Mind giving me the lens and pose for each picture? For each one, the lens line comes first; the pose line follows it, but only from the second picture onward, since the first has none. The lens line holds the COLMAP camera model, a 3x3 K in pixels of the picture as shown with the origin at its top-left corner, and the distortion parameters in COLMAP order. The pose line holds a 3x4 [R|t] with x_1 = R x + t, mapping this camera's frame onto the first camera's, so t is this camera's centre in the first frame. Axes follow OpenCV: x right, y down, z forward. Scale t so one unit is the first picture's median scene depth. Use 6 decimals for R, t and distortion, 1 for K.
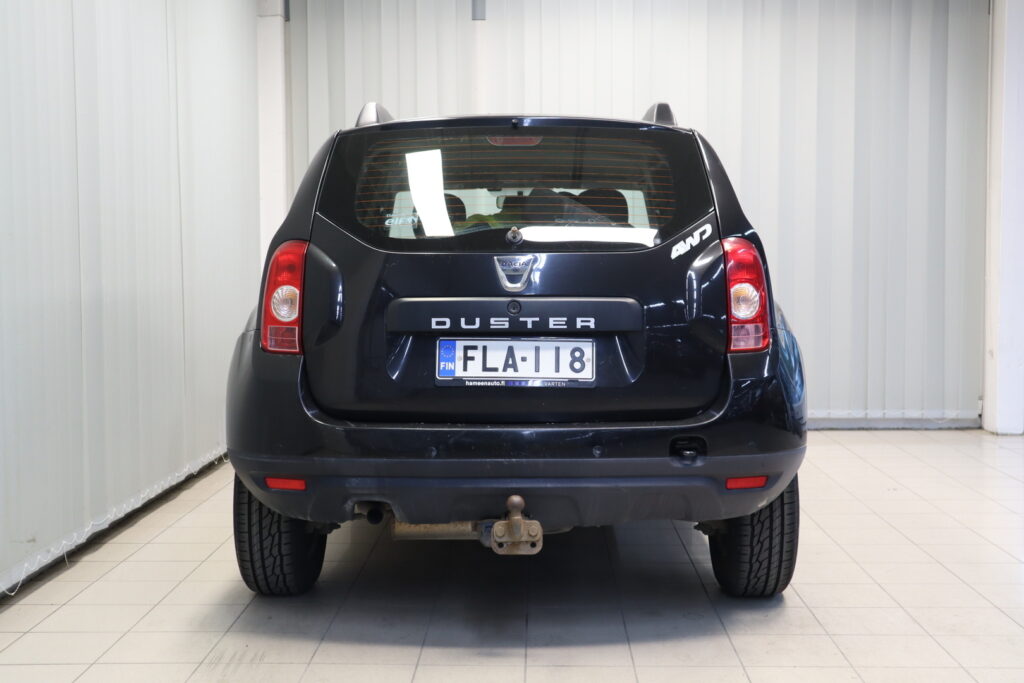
lens RADIAL K [[1315.7, 0, 515.3], [0, 1315.7, 335.2], [0, 0, 1]] dist [0.027286, 0.000000]
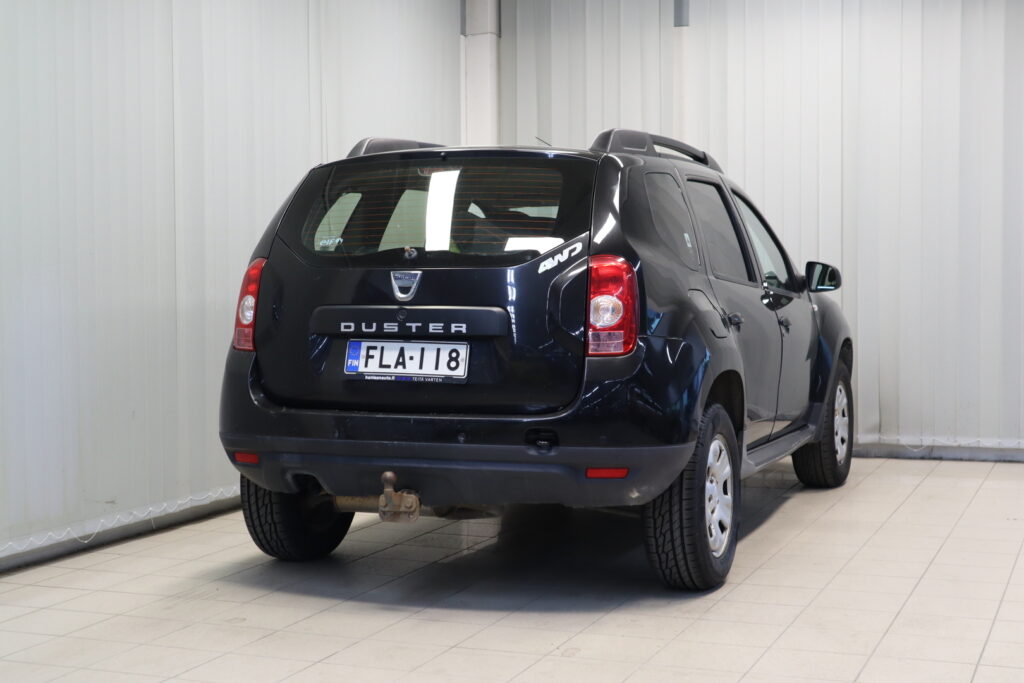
lens RADIAL K [[1589.4, 0, 518.5], [0, 1589.4, 341.5], [0, 0, 1]] dist [0.010969, 0.000000]
pose [[0.937901, 0.015109, -0.346574, 0.588307], [-0.019622, 0.999762, -0.009516, 0.014790], [0.346348, 0.015725, 0.937974, -0.303628]]
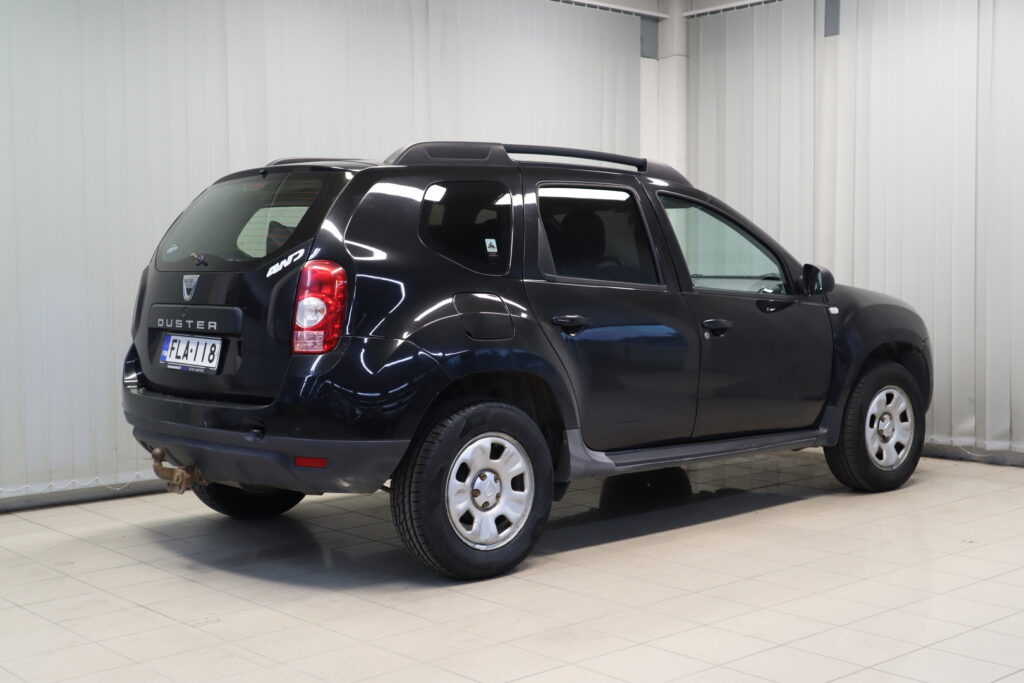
lens RADIAL K [[1315.7, 0, 511.4], [0, 1315.7, 340.1], [0, 0, 1]] dist [0.027286, 0.000000]
pose [[0.674003, 0.039527, -0.737670, 1.222706], [-0.042105, 0.999000, 0.015059, -0.027056], [0.737527, 0.020910, 0.674993, 0.326112]]
